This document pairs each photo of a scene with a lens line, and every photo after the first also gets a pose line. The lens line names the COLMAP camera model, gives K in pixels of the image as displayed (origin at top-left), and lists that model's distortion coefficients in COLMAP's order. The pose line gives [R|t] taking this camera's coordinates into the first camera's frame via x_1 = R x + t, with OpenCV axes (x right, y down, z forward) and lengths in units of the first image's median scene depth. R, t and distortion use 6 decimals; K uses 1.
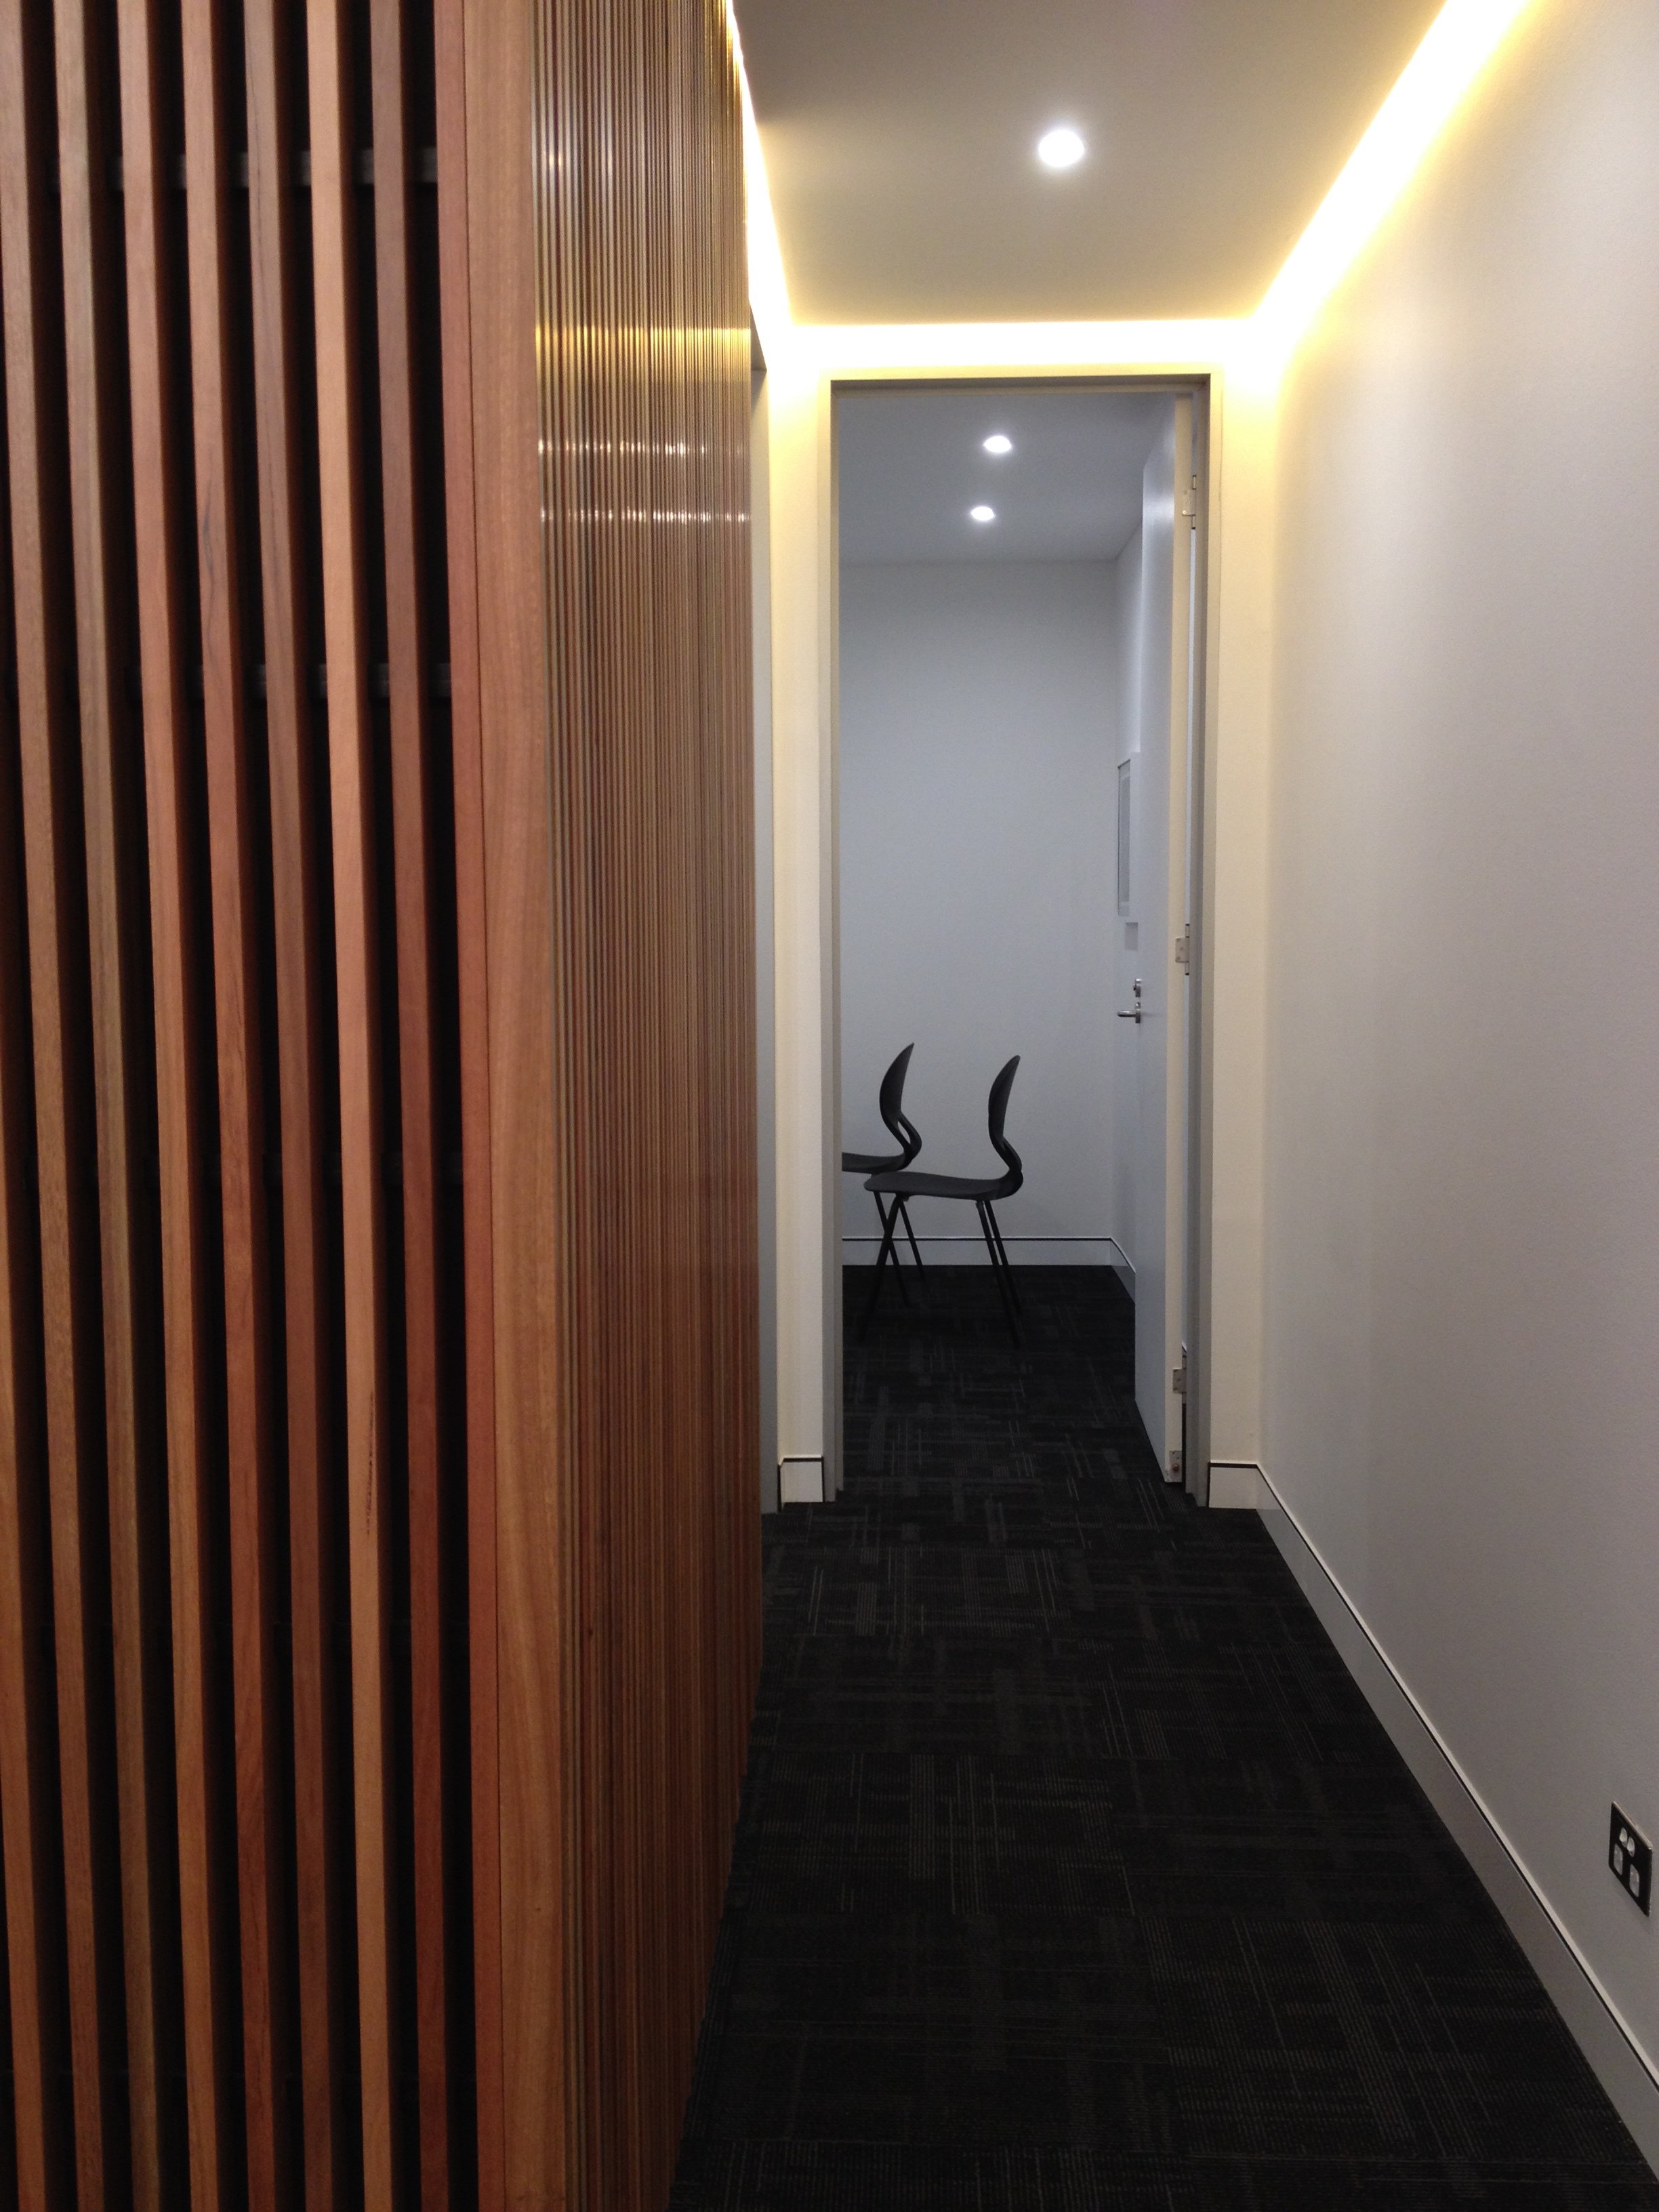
lens RADIAL K [[2061.9, 0, 821.8], [0, 2061.9, 1082.0], [0, 0, 1]] dist [0.161885, -0.380717]
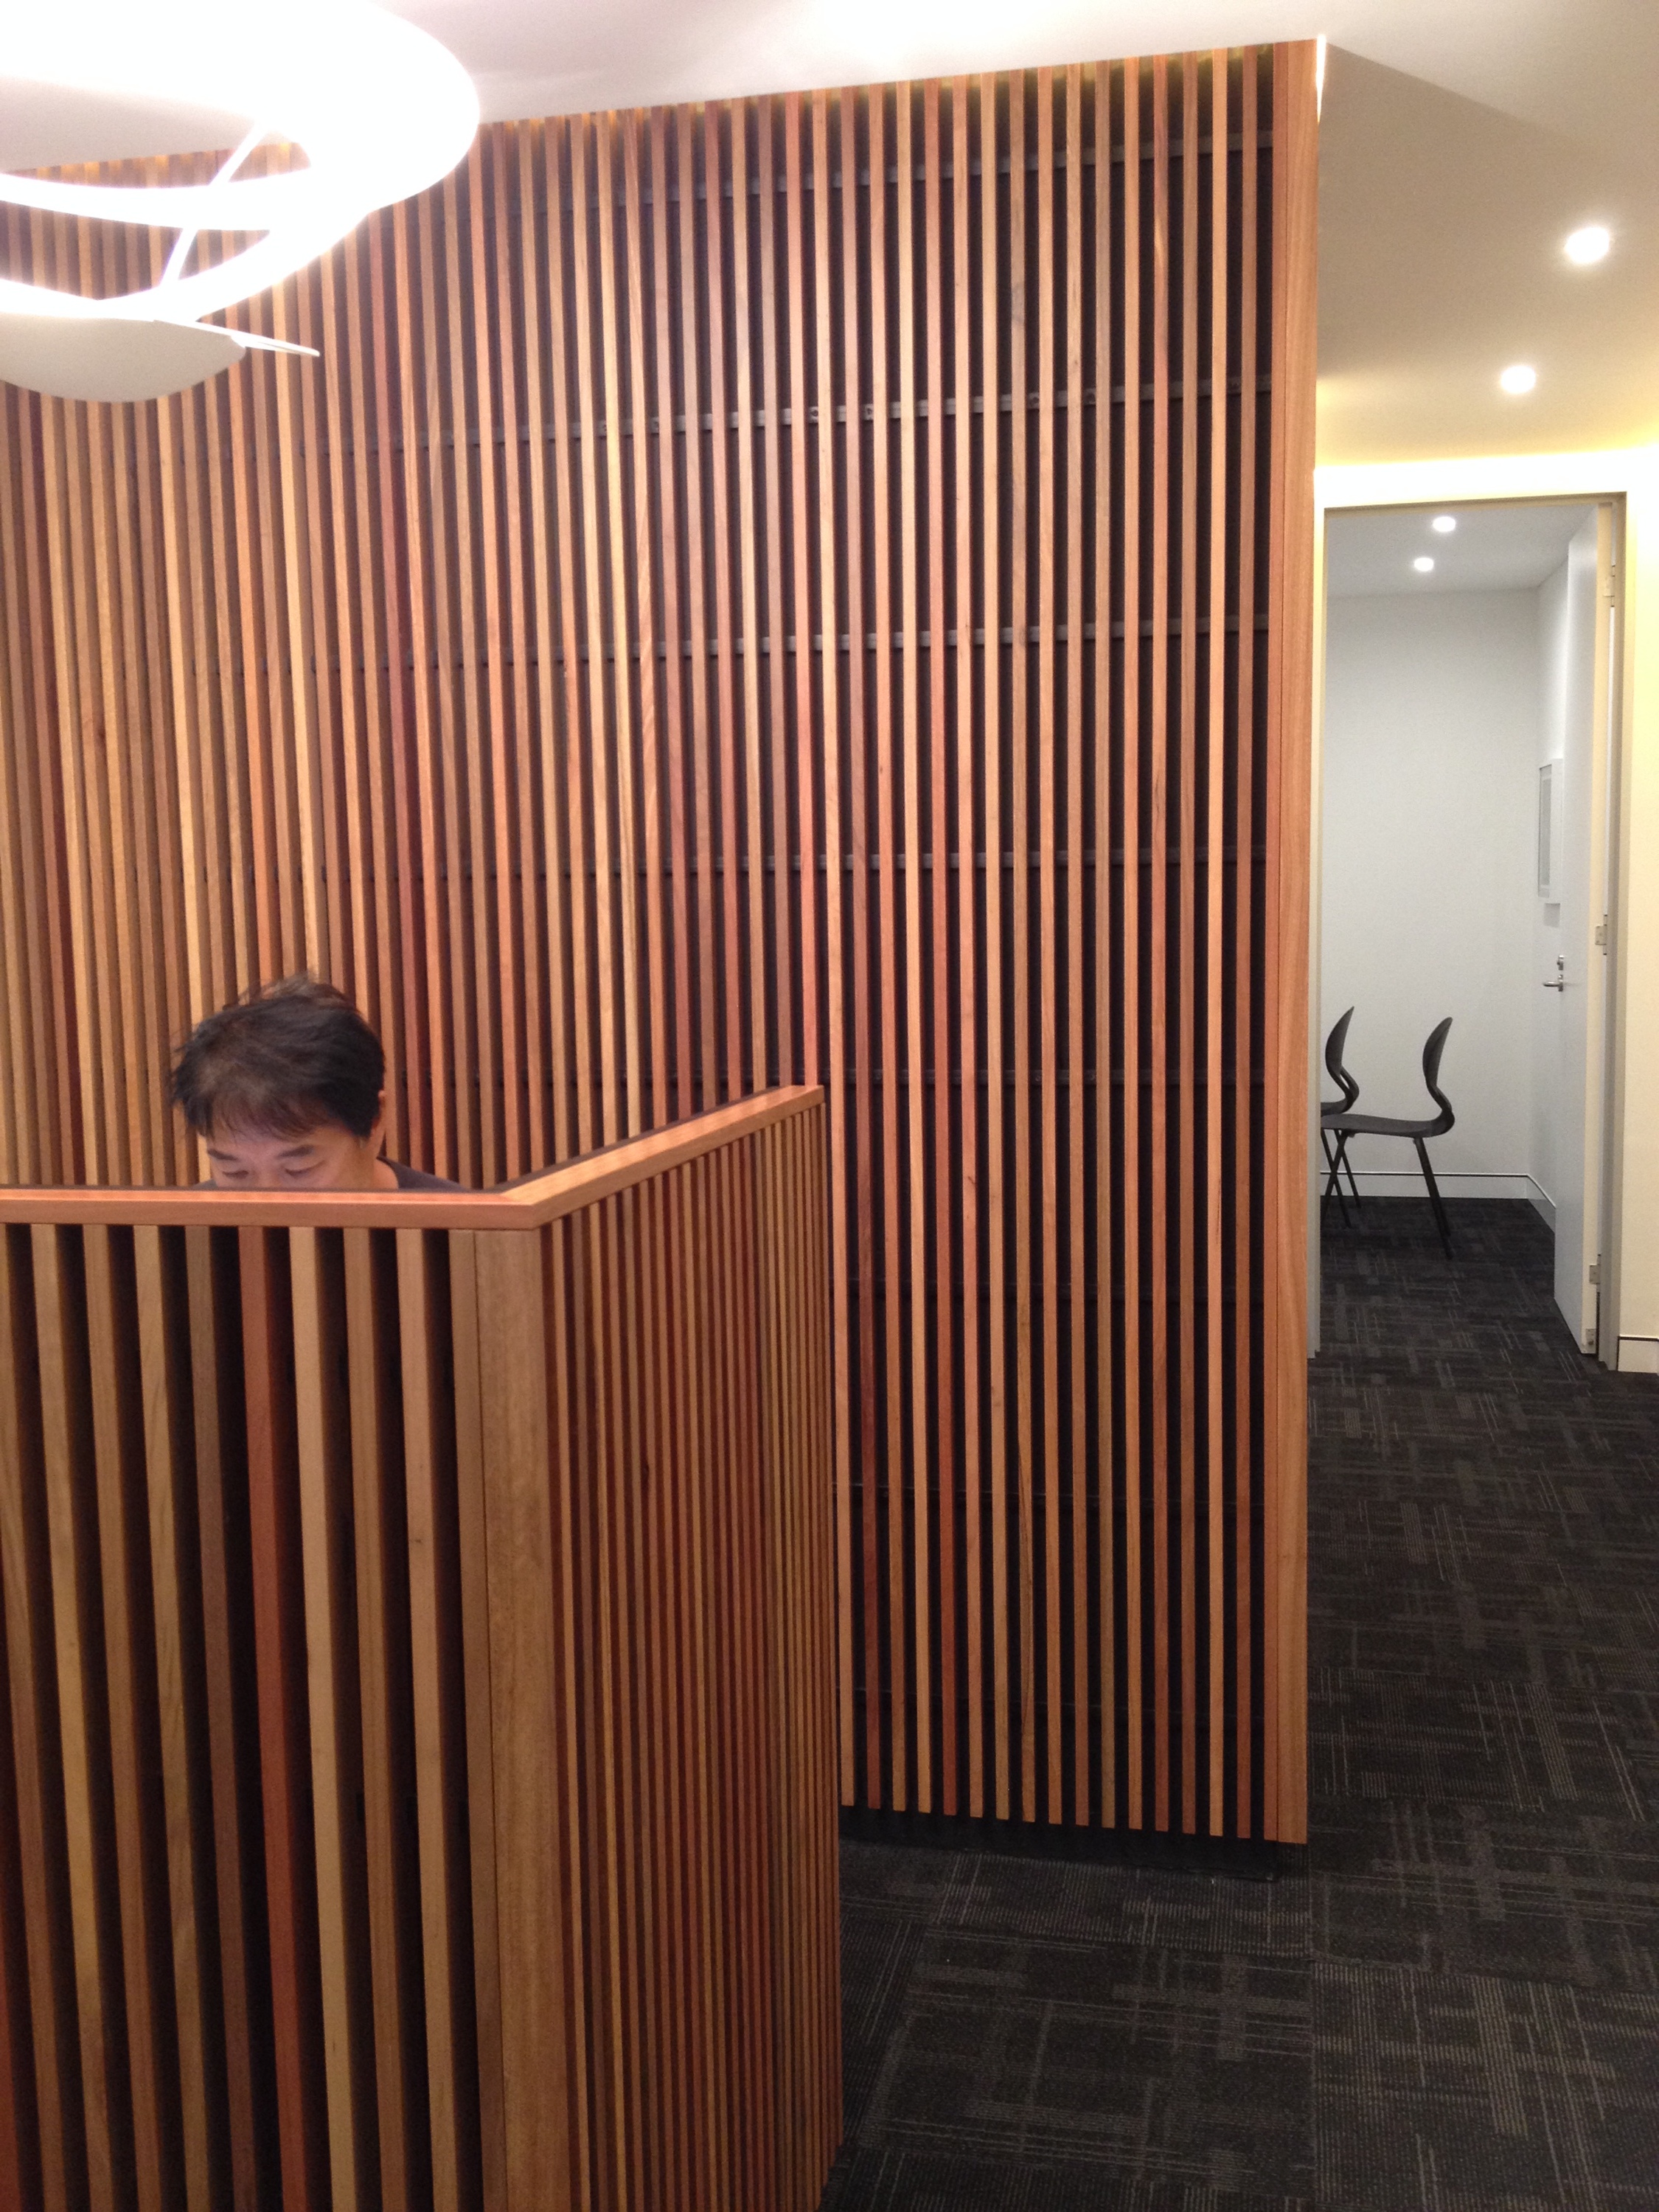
lens RADIAL K [[2061.9, 0, 821.8], [0, 2061.9, 1082.0], [0, 0, 1]] dist [0.161885, -0.380717]
pose [[0.984408, 0.005212, -0.175822, -0.070708], [-0.001663, 0.999792, 0.020327, 0.001080], [0.175891, -0.019717, 0.984212, -0.351766]]
